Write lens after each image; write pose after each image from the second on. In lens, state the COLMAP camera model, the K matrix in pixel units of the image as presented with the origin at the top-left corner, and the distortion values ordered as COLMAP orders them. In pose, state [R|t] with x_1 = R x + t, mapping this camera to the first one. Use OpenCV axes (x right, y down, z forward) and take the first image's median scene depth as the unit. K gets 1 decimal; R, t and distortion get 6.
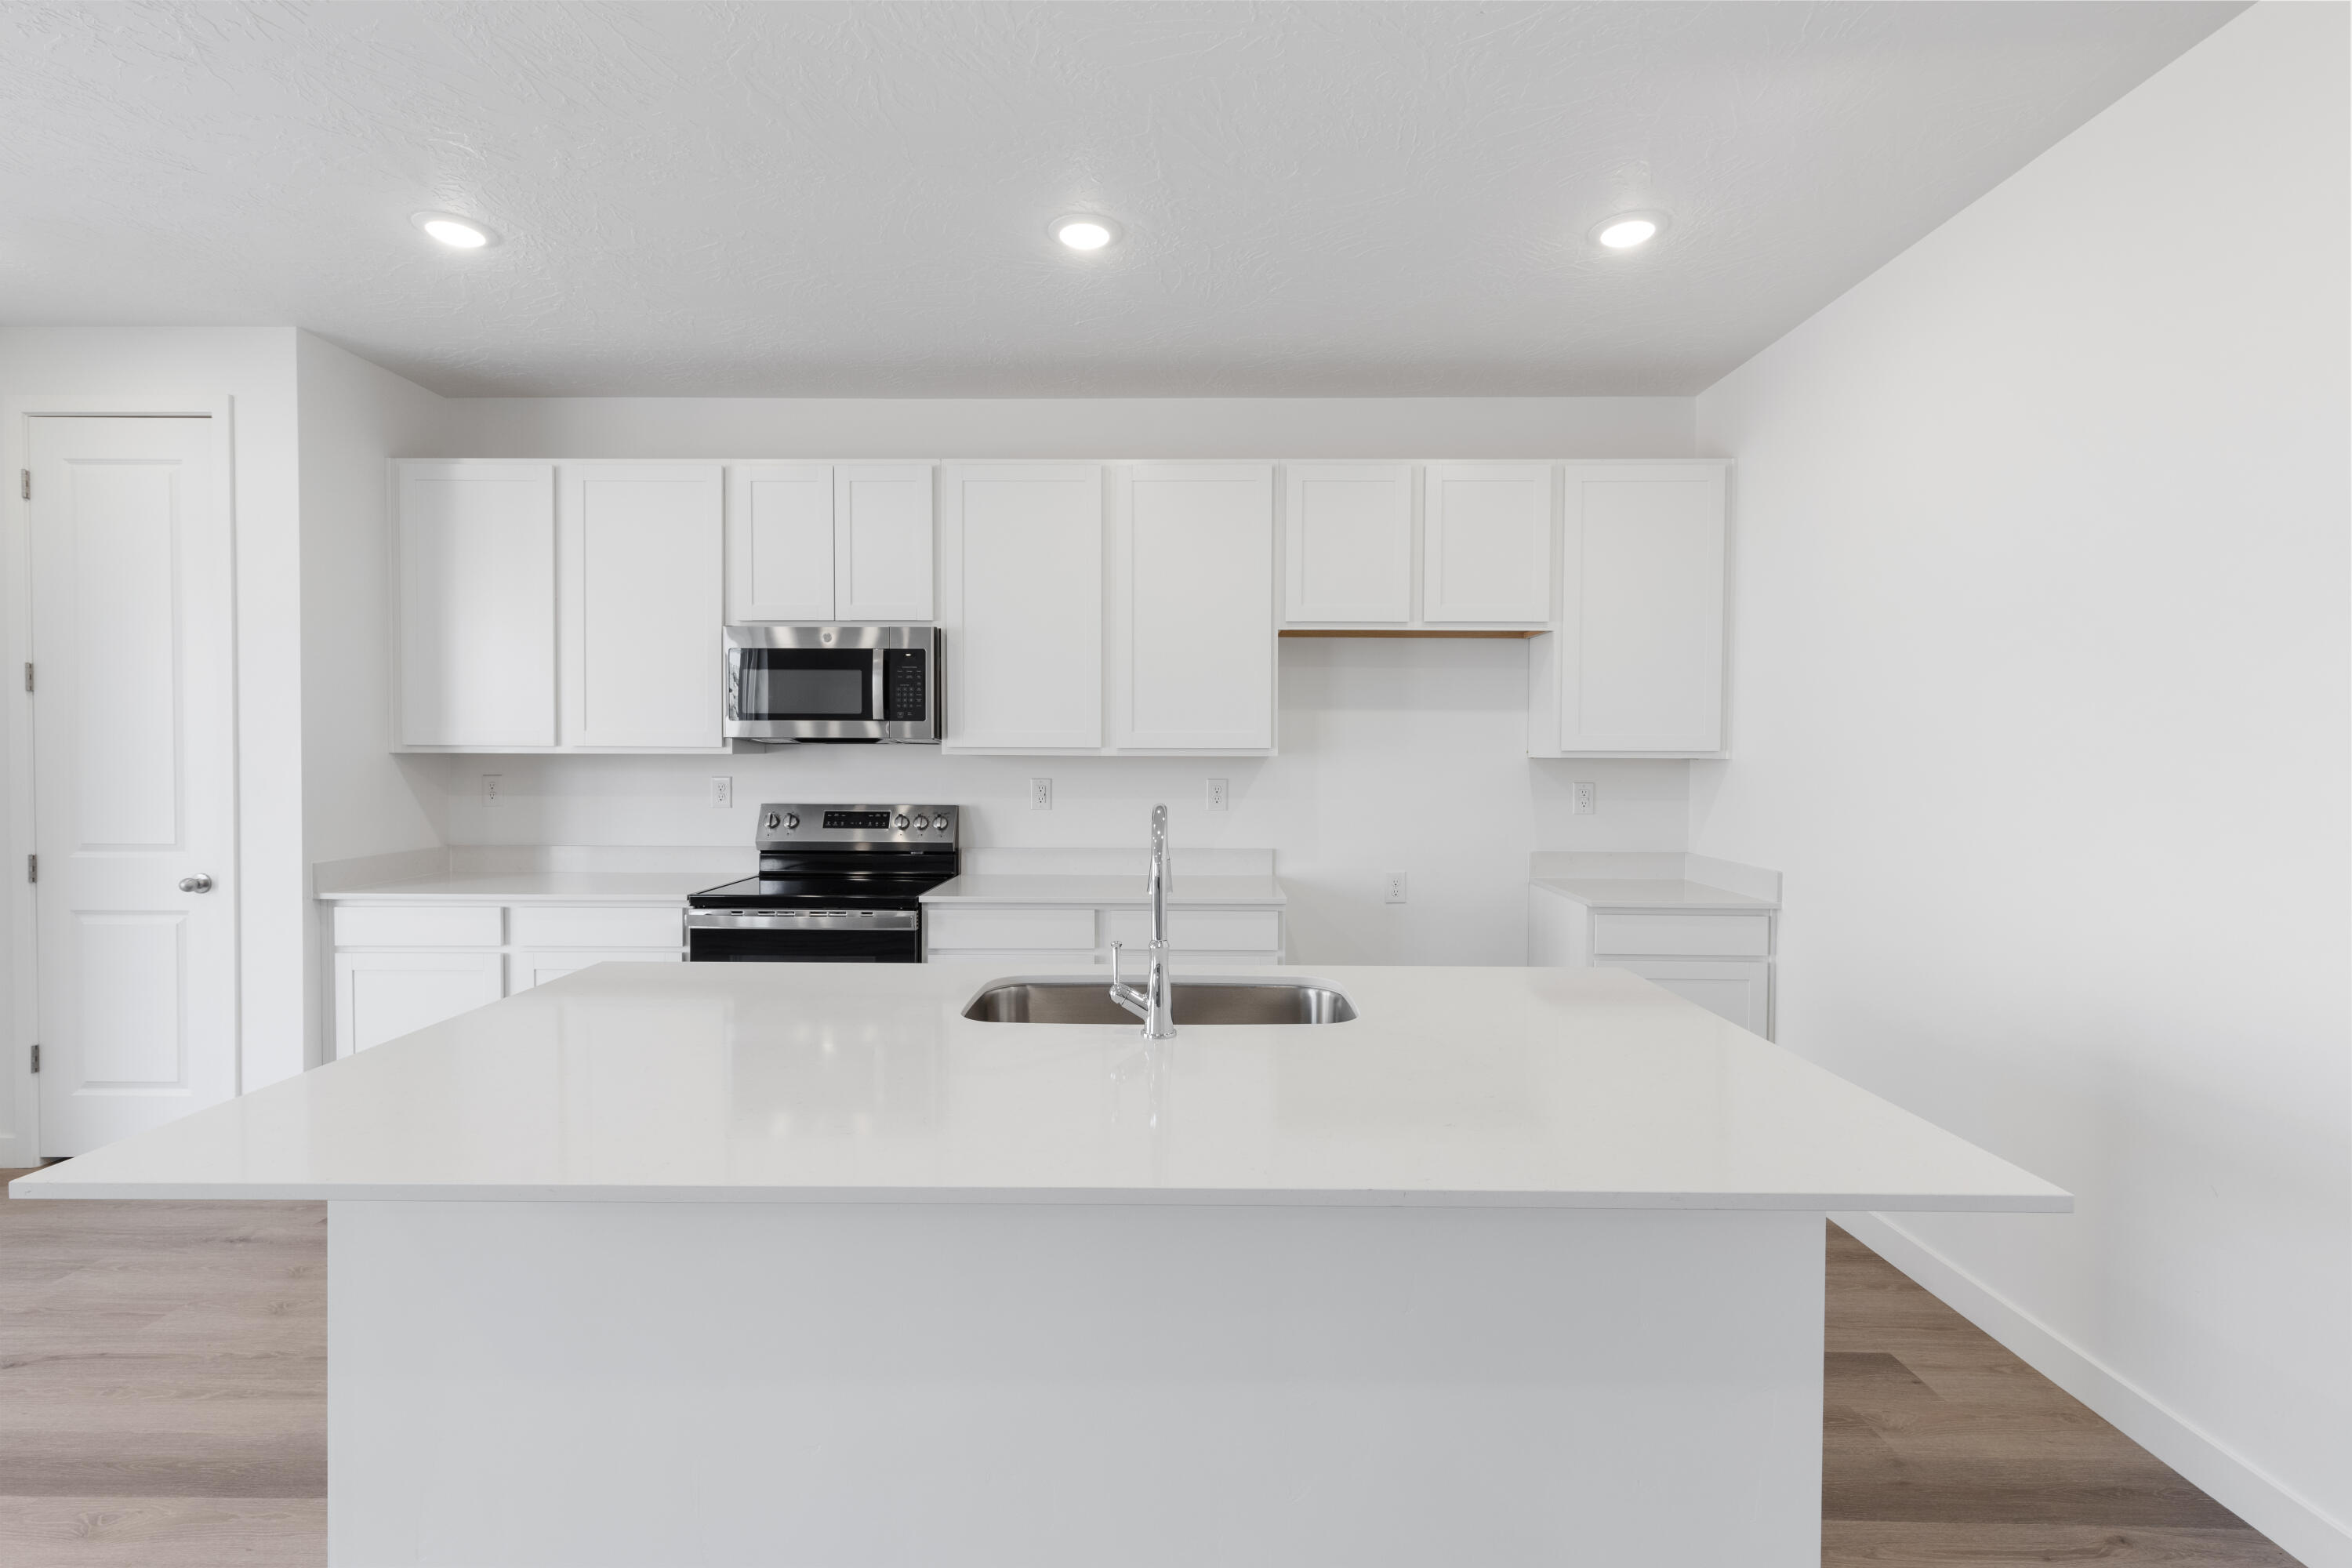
lens RADIAL K [[1049.3, 0, 1176.5], [0, 1049.3, 771.1], [0, 0, 1]] dist [0.006659, -0.000801]
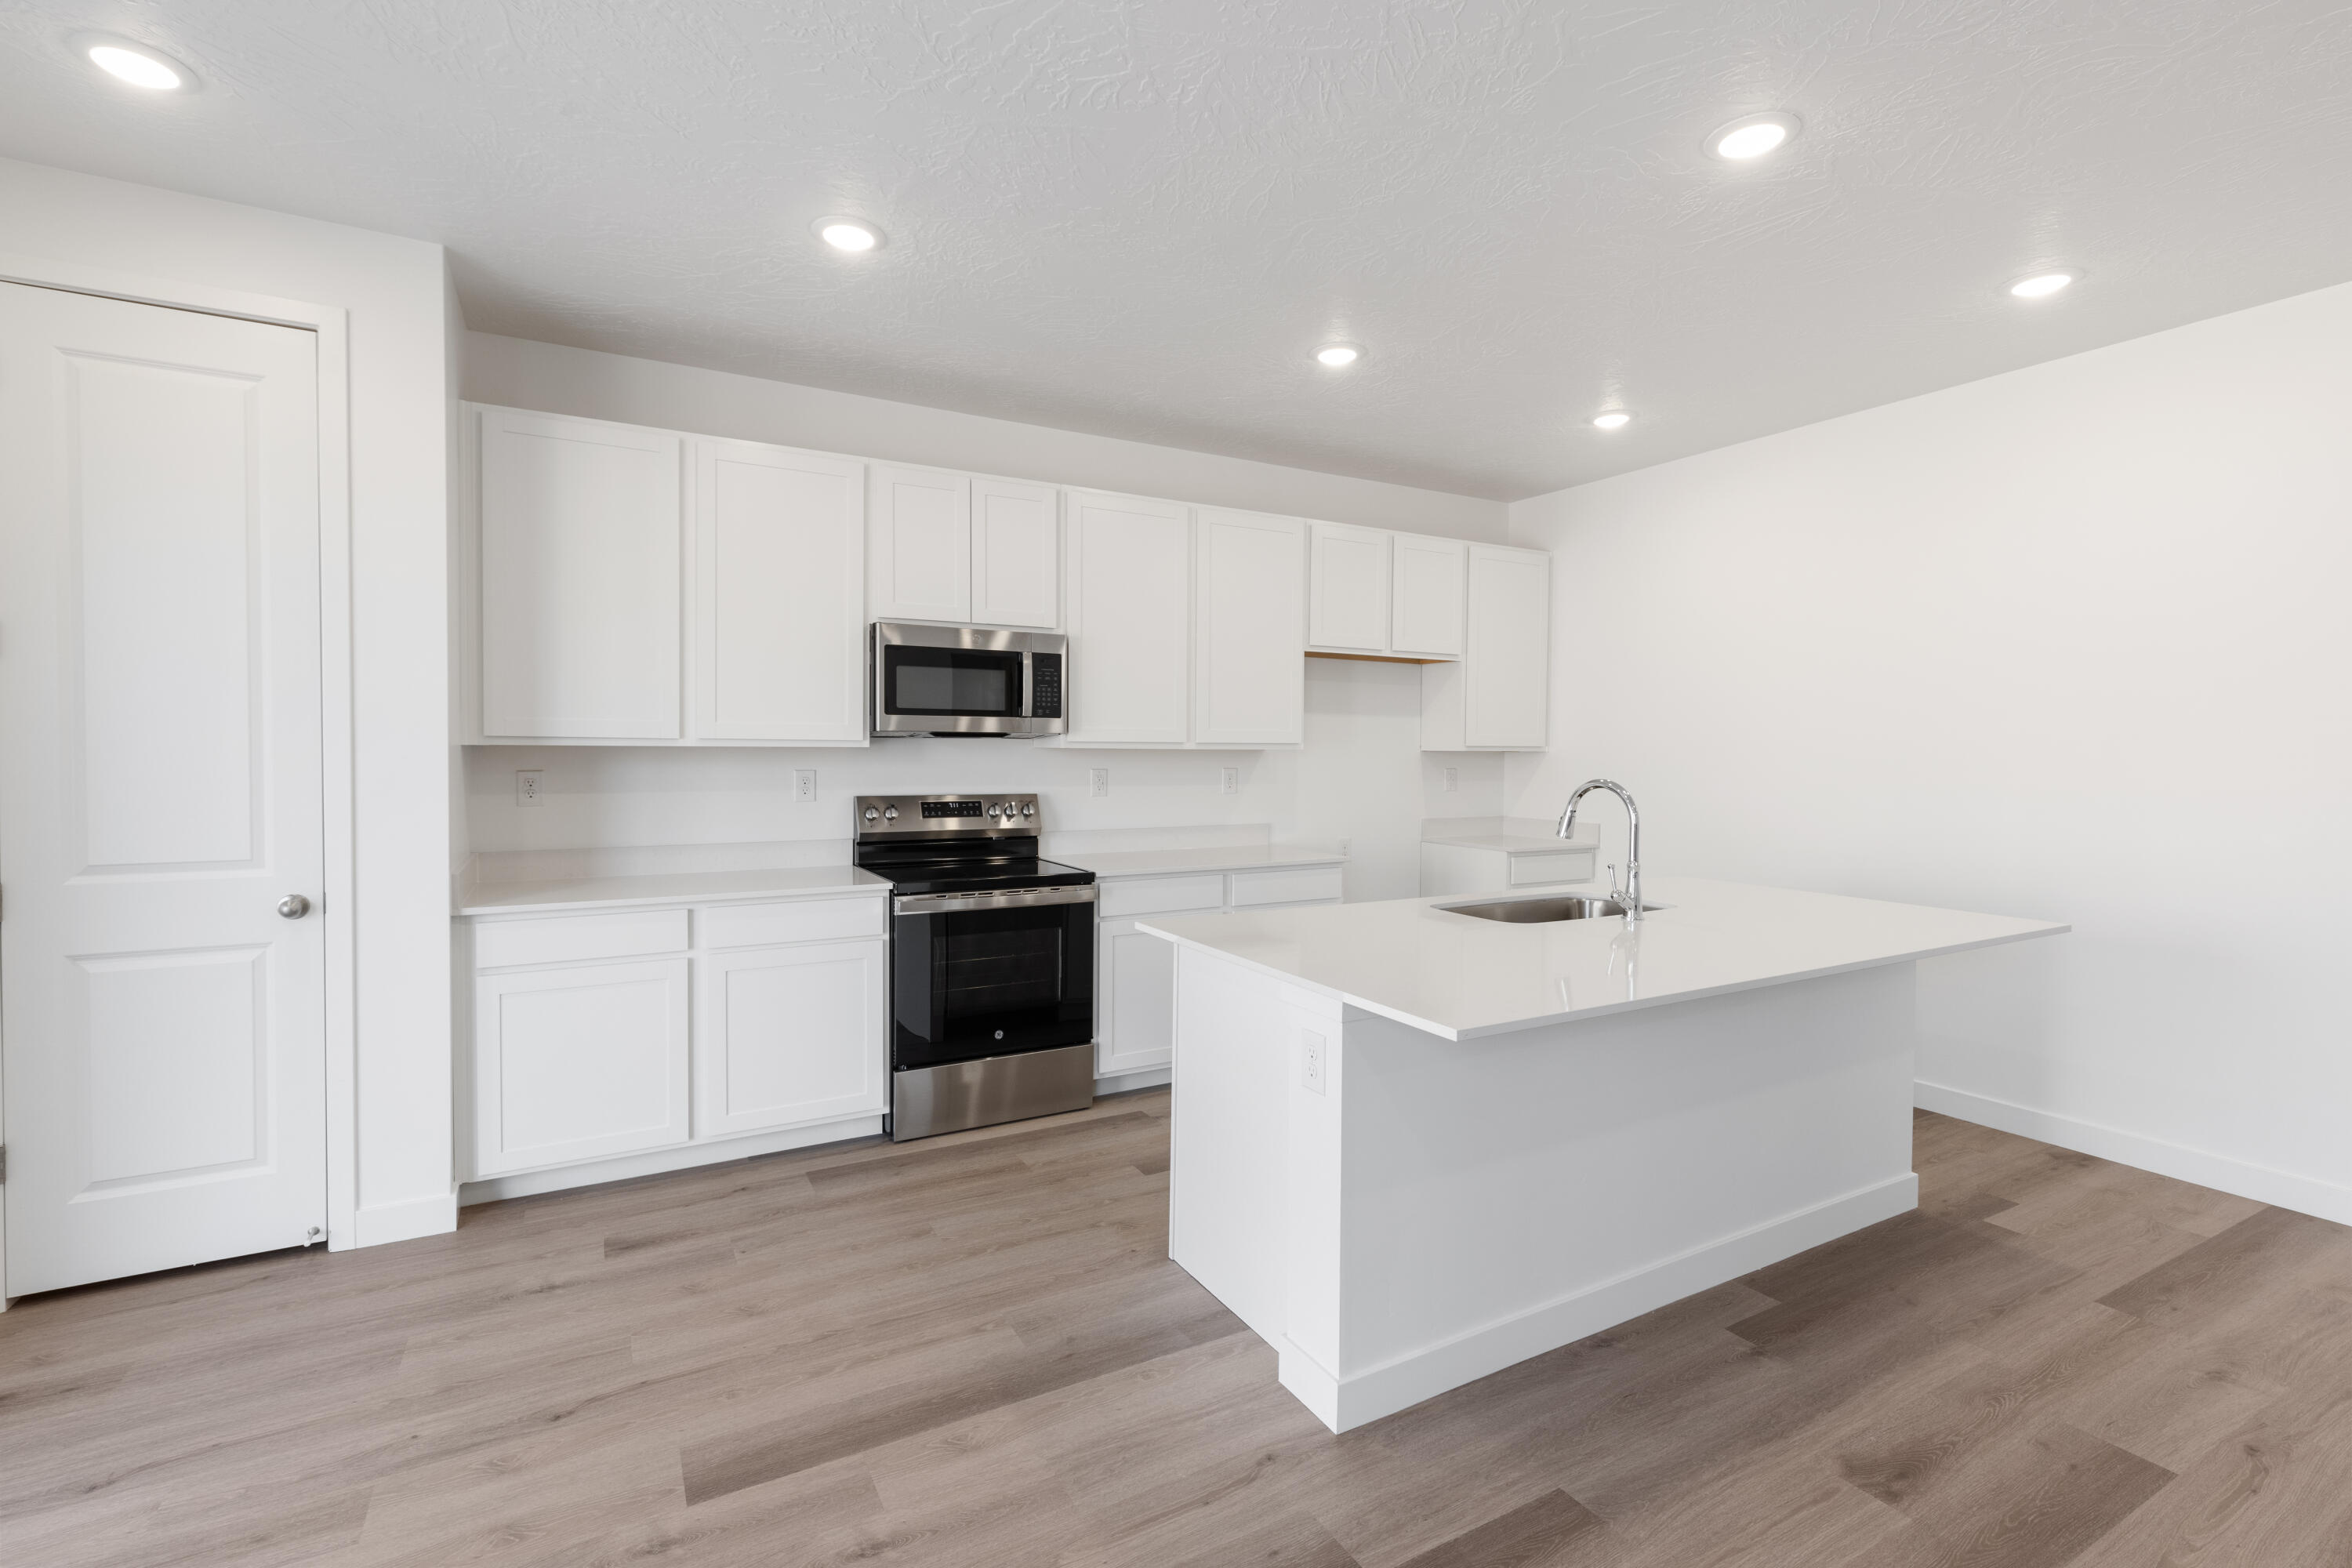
lens RADIAL K [[1049.3, 0, 1173.2], [0, 1049.3, 769.9], [0, 0, 1]] dist [0.006659, -0.000801]
pose [[0.865088, -0.009037, 0.501539, -0.690438], [0.007446, 0.999959, 0.005174, 0.002830], [-0.501566, -0.000742, 0.865119, -0.030721]]
